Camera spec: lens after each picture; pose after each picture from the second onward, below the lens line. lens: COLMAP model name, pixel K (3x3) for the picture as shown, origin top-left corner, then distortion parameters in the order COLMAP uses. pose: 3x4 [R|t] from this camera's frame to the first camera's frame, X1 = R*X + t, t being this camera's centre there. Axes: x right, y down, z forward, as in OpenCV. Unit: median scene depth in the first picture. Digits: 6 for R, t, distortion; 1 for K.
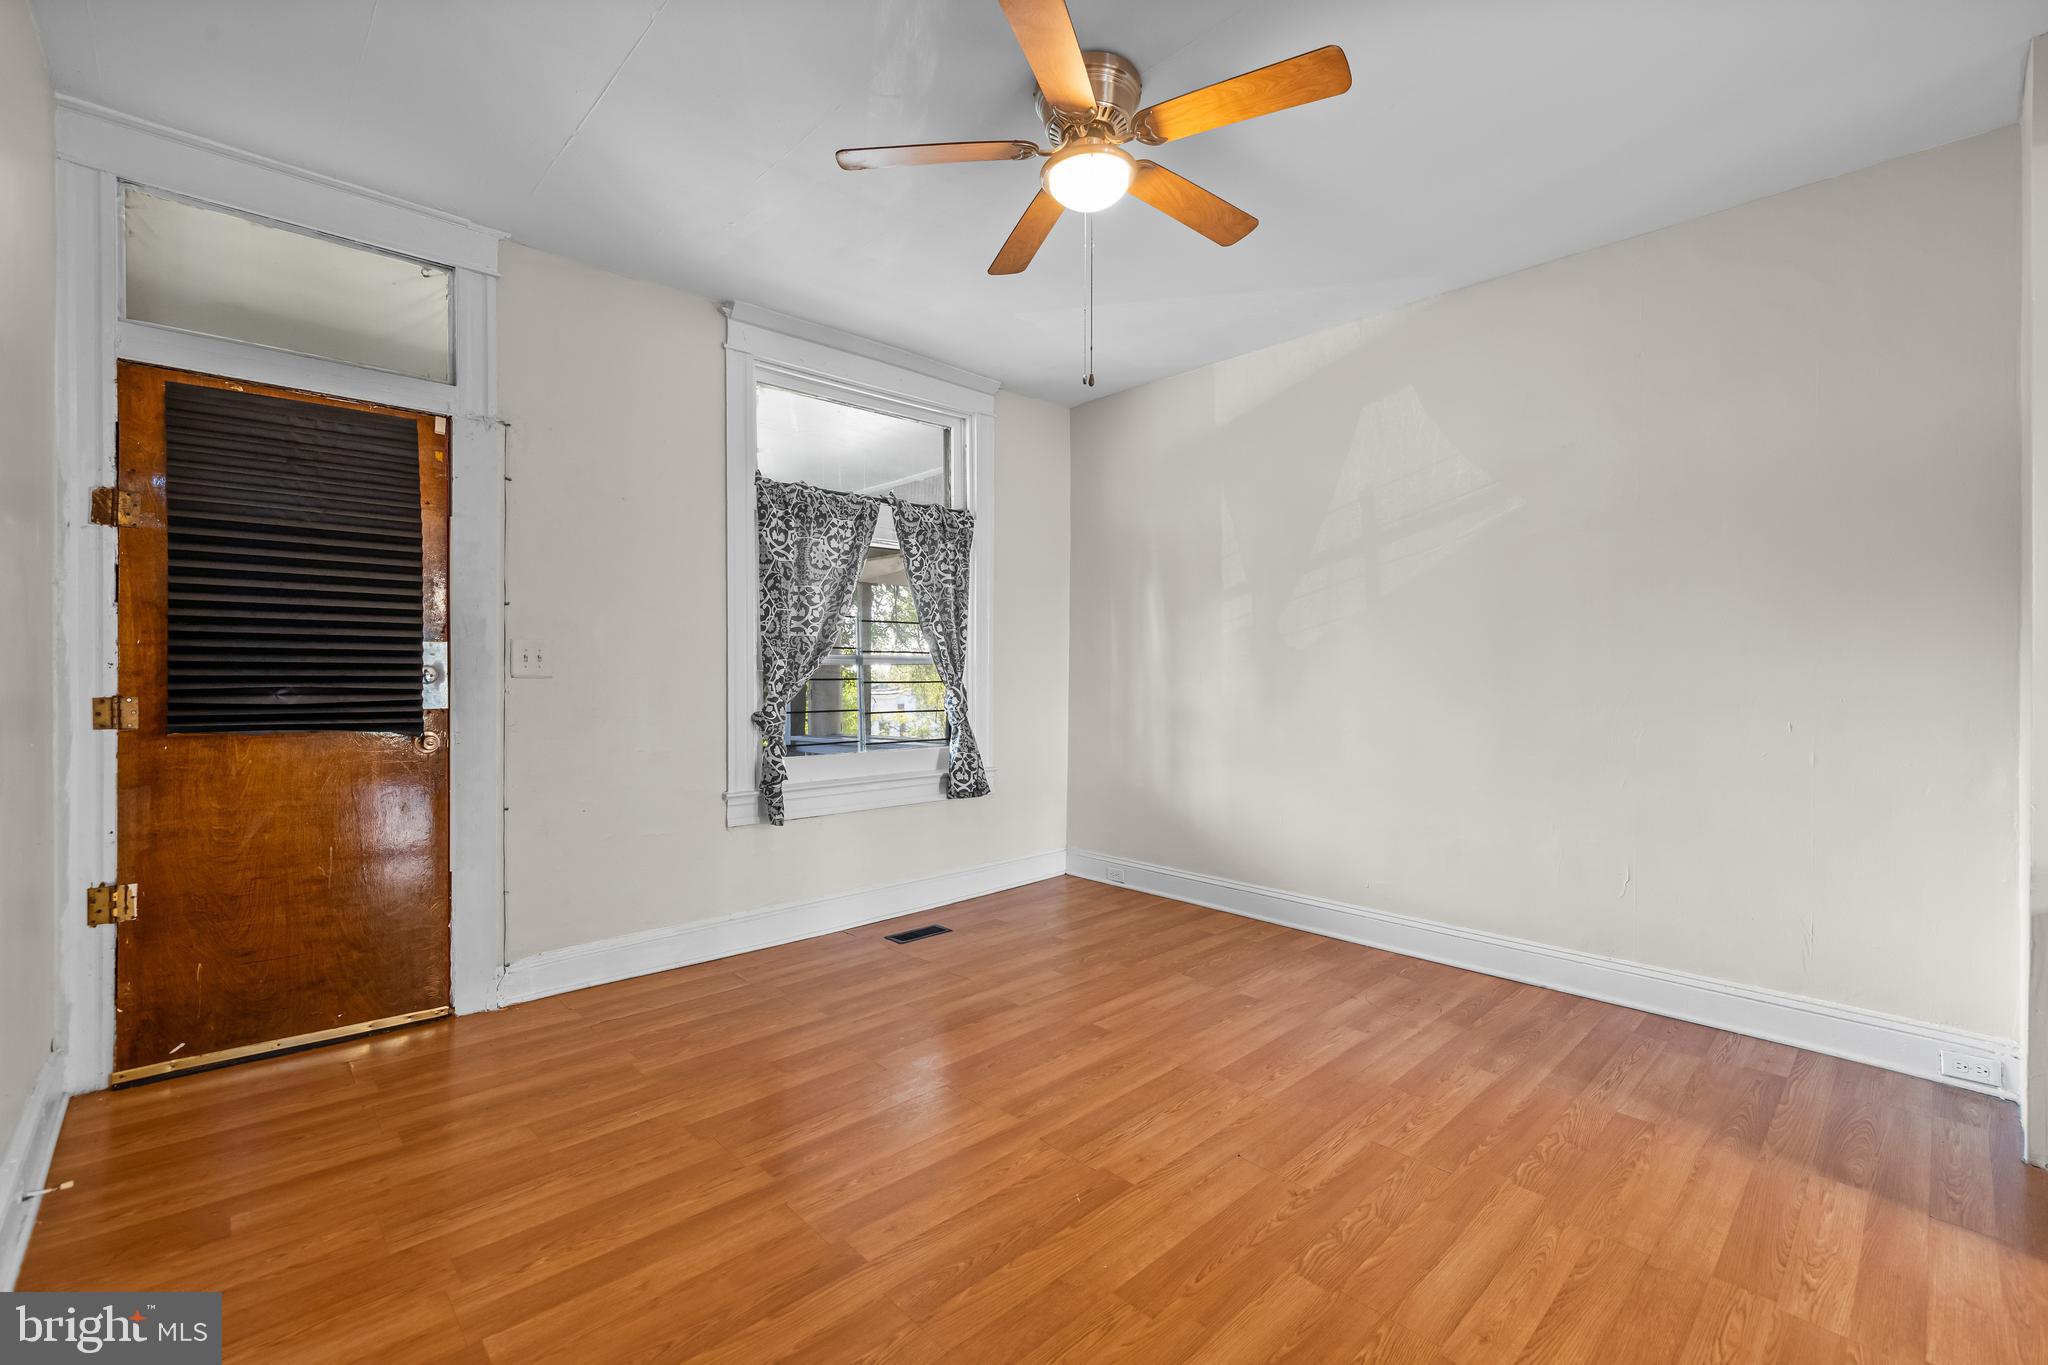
lens RADIAL K [[864.3, 0, 1018.5], [0, 864.3, 674.5], [0, 0, 1]] dist [0.002308, 0.000526]
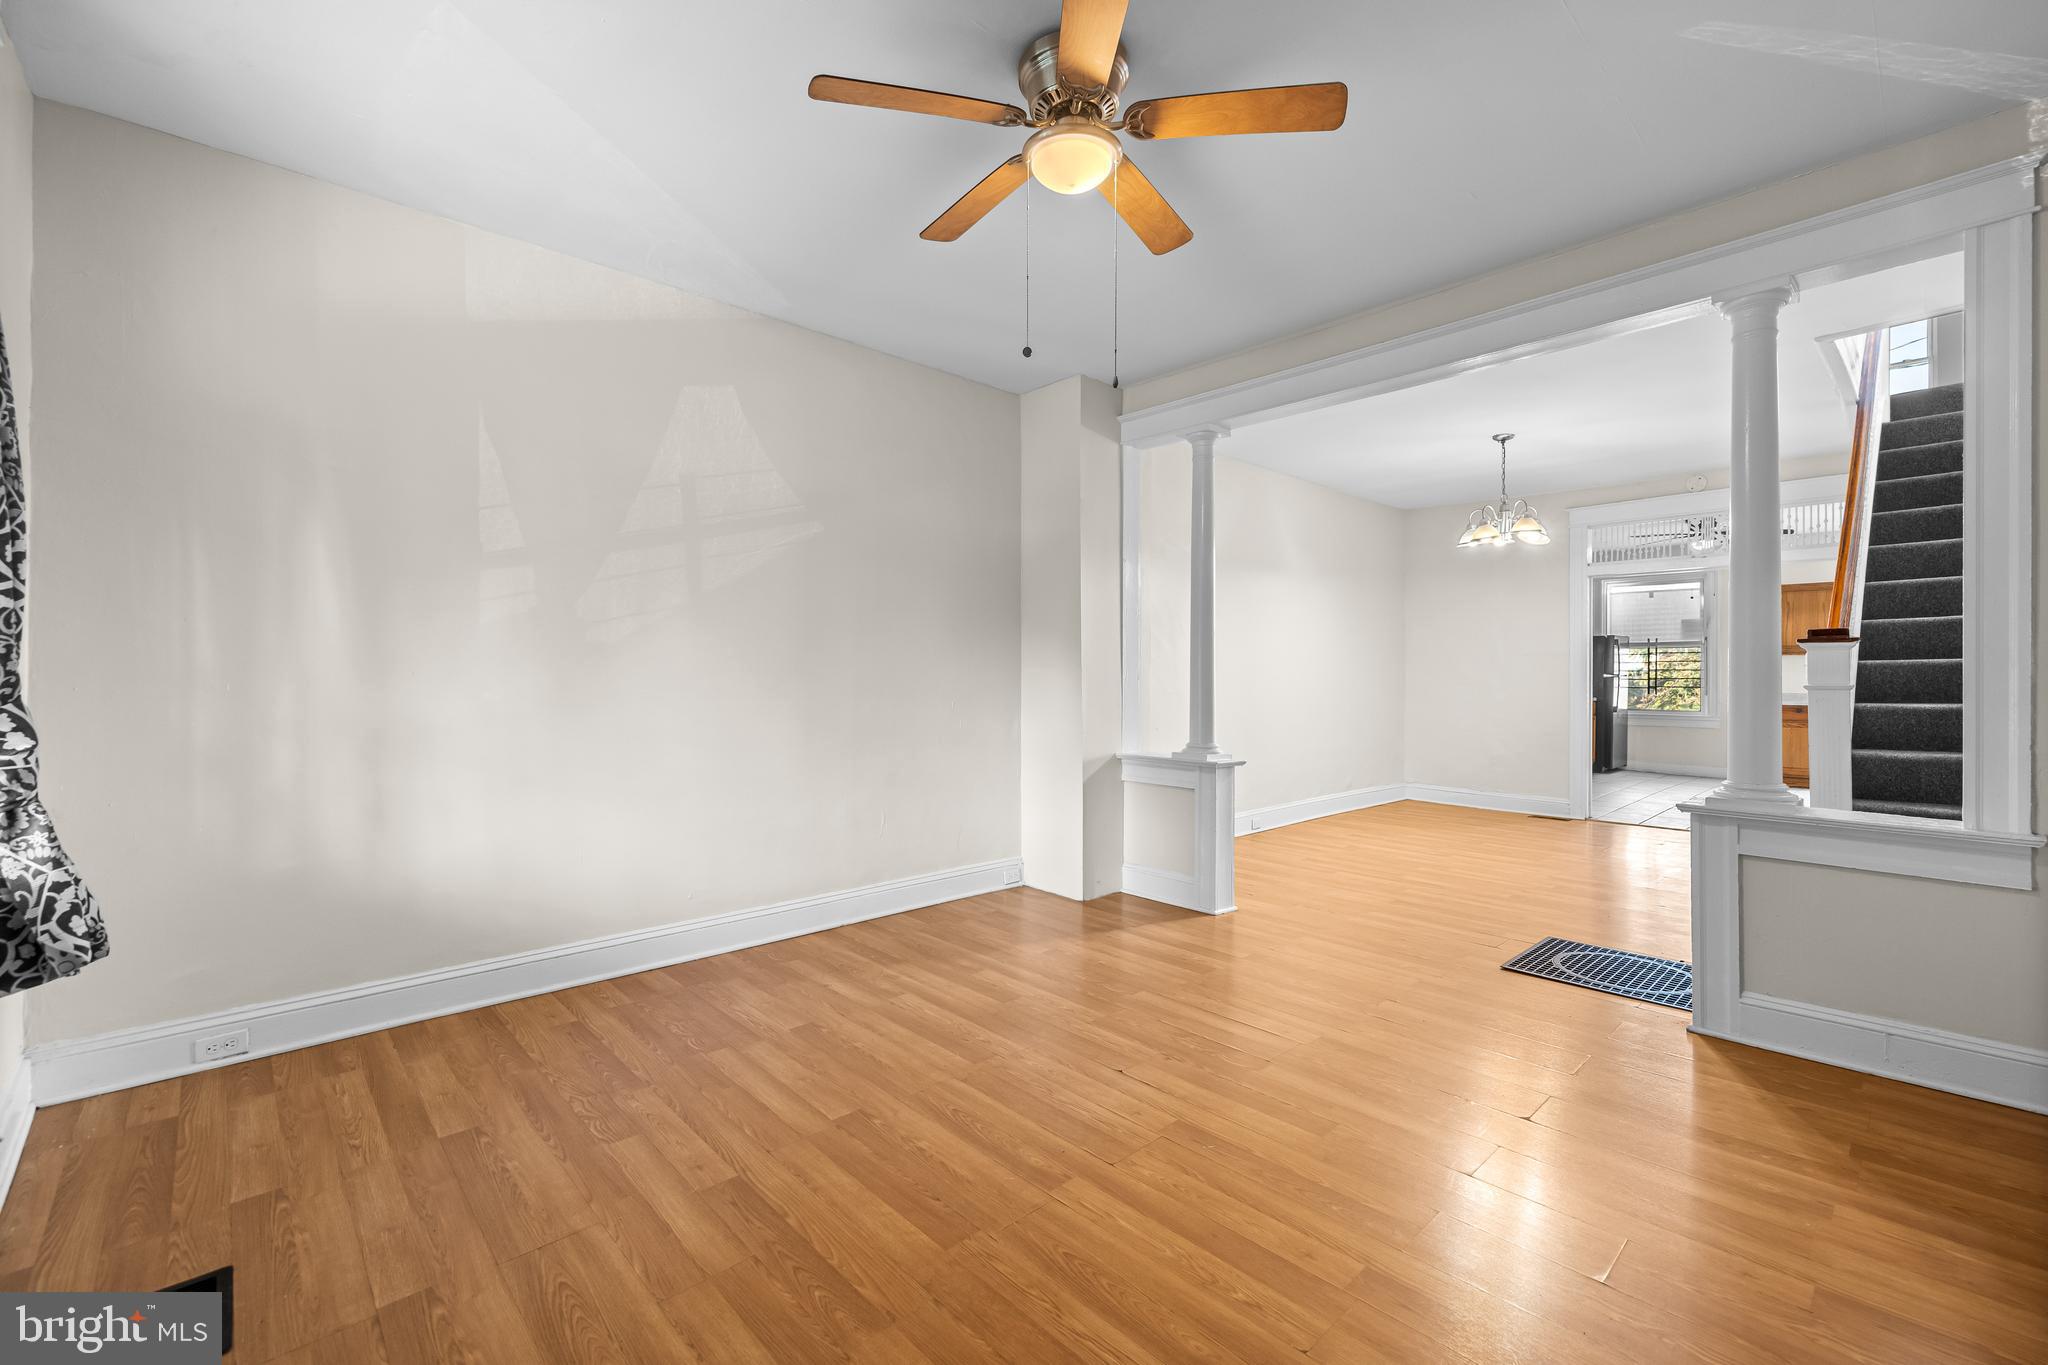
lens RADIAL K [[864.3, 0, 1016.1], [0, 864.3, 674.0], [0, 0, 1]] dist [0.002308, 0.000526]
pose [[0.009726, -0.005429, 0.999938, -0.537577], [0.000655, 0.999985, 0.005422, -0.003178], [-0.999952, 0.000603, 0.009730, 0.640200]]
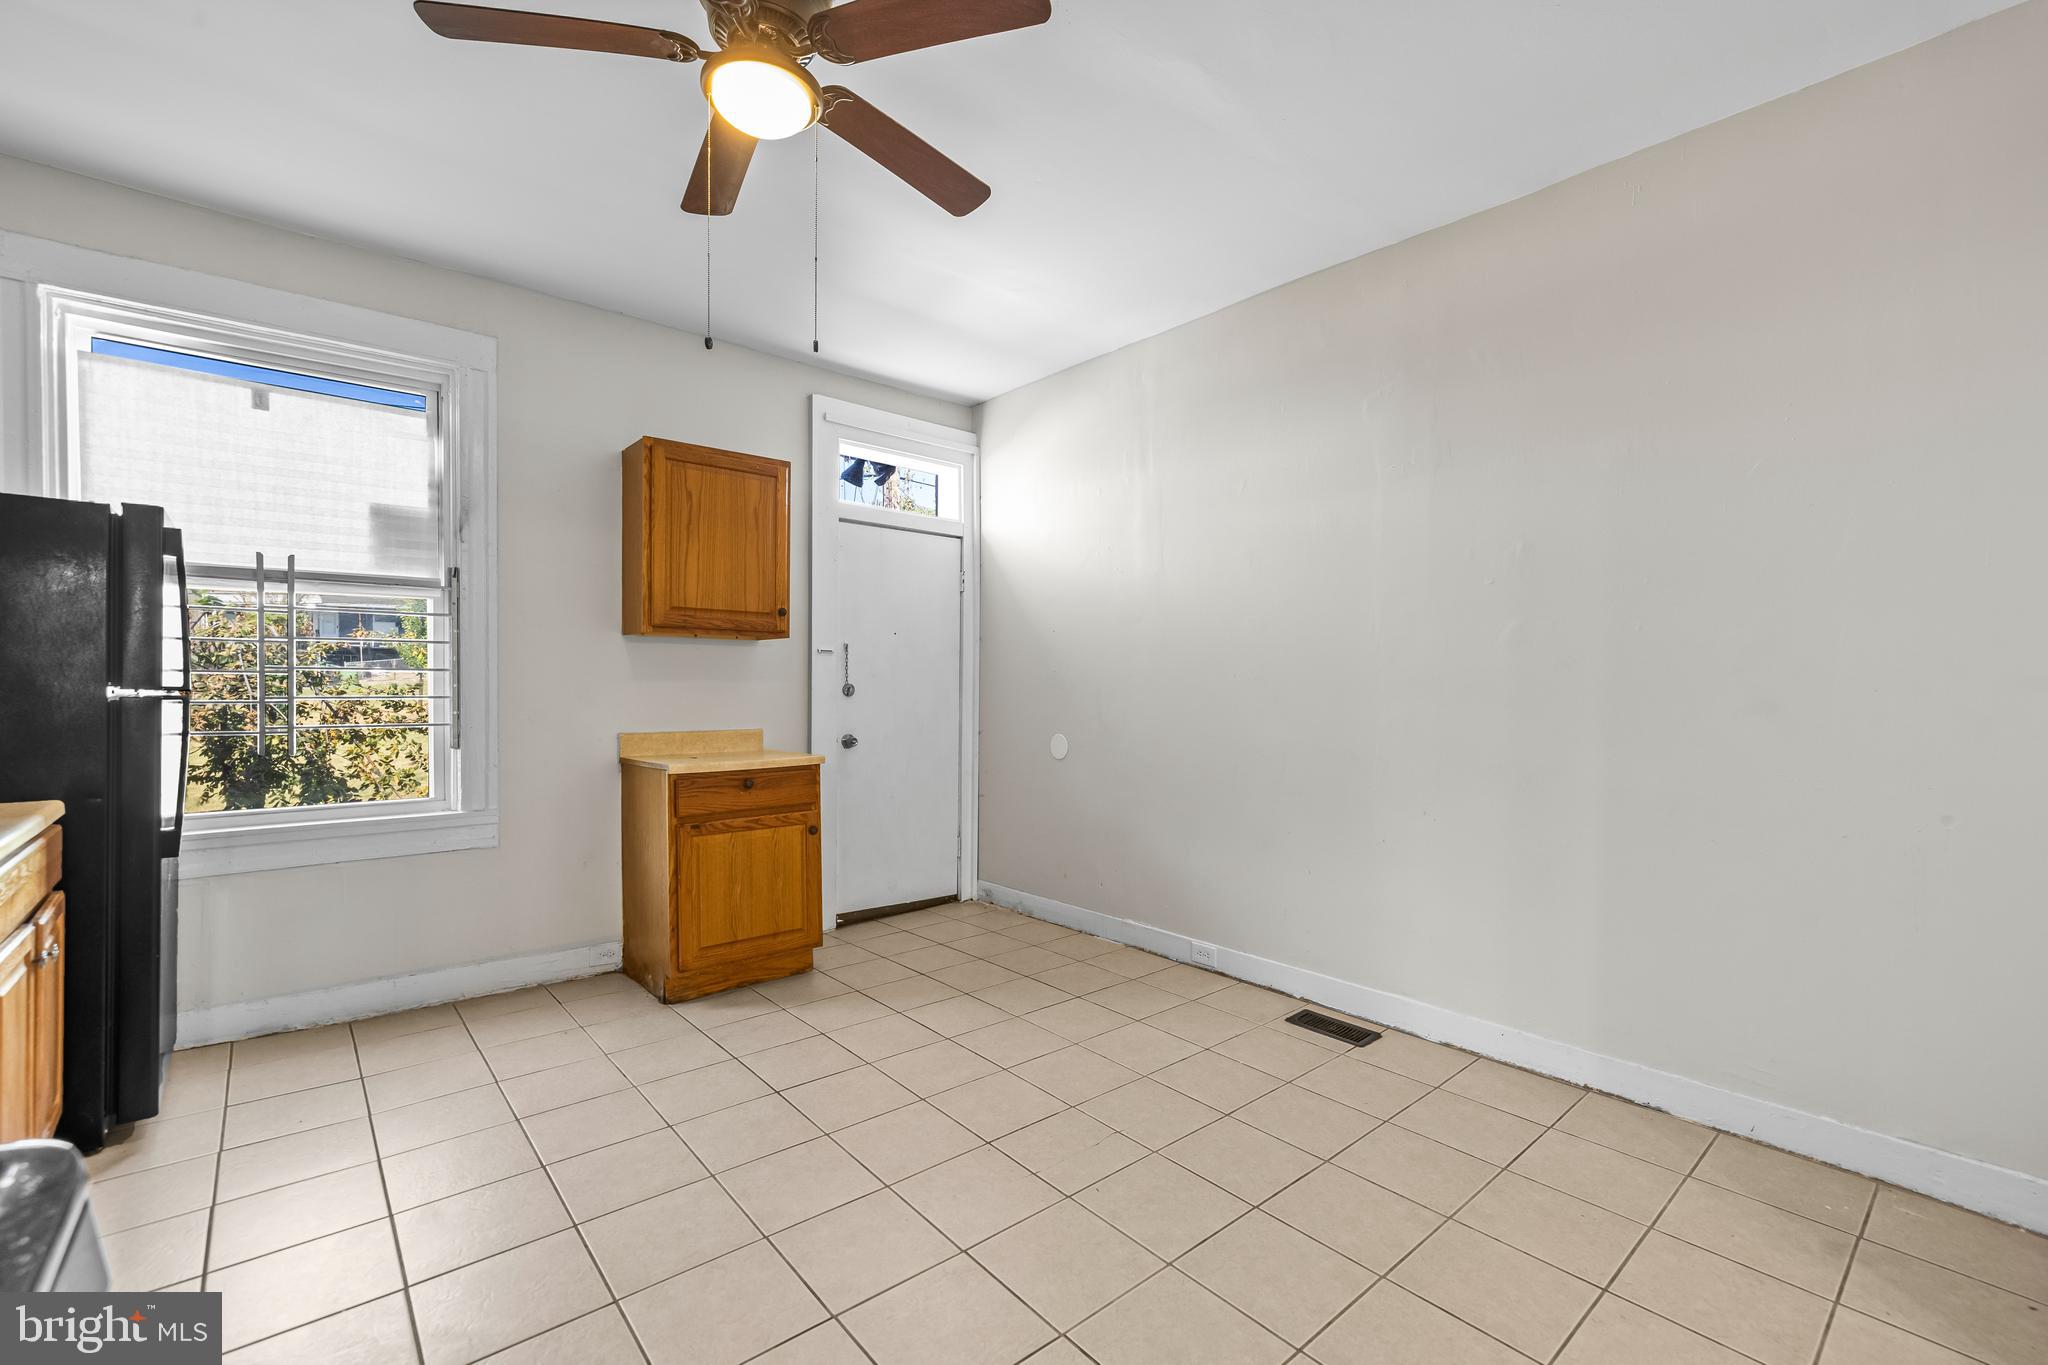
lens RADIAL K [[864.3, 0, 1009.5], [0, 864.3, 699.4], [0, 0, 1]] dist [0.002308, 0.000526]
pose [[-0.998739, -0.015106, 0.047874, 1.548879], [-0.013894, 0.999577, 0.025532, 0.000008], [-0.048240, 0.024835, -0.998527, -0.620504]]
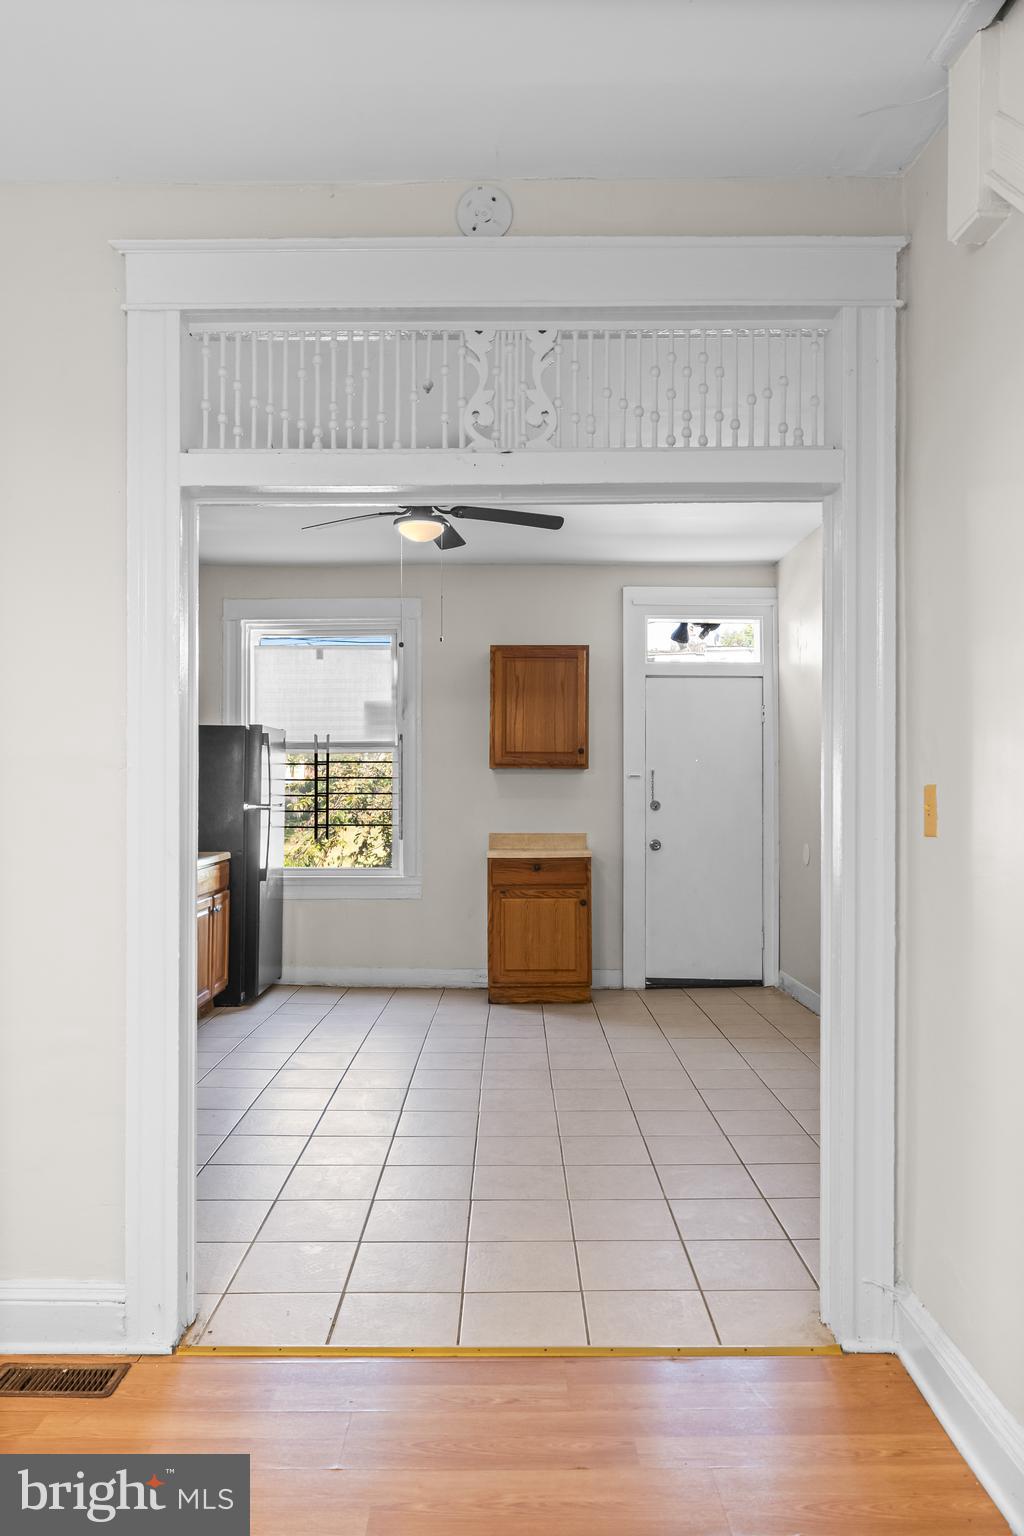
lens RADIAL K [[1085.4, 0, 511.7], [0, 1085.4, 773.9], [0, 0, 1]] dist [-0.005425, -0.002052]
pose [[-0.731262, 0.001637, 0.682095, 0.740516], [-0.002076, 0.999987, -0.004626, -0.024976], [-0.682093, -0.004799, -0.731249, -0.227819]]
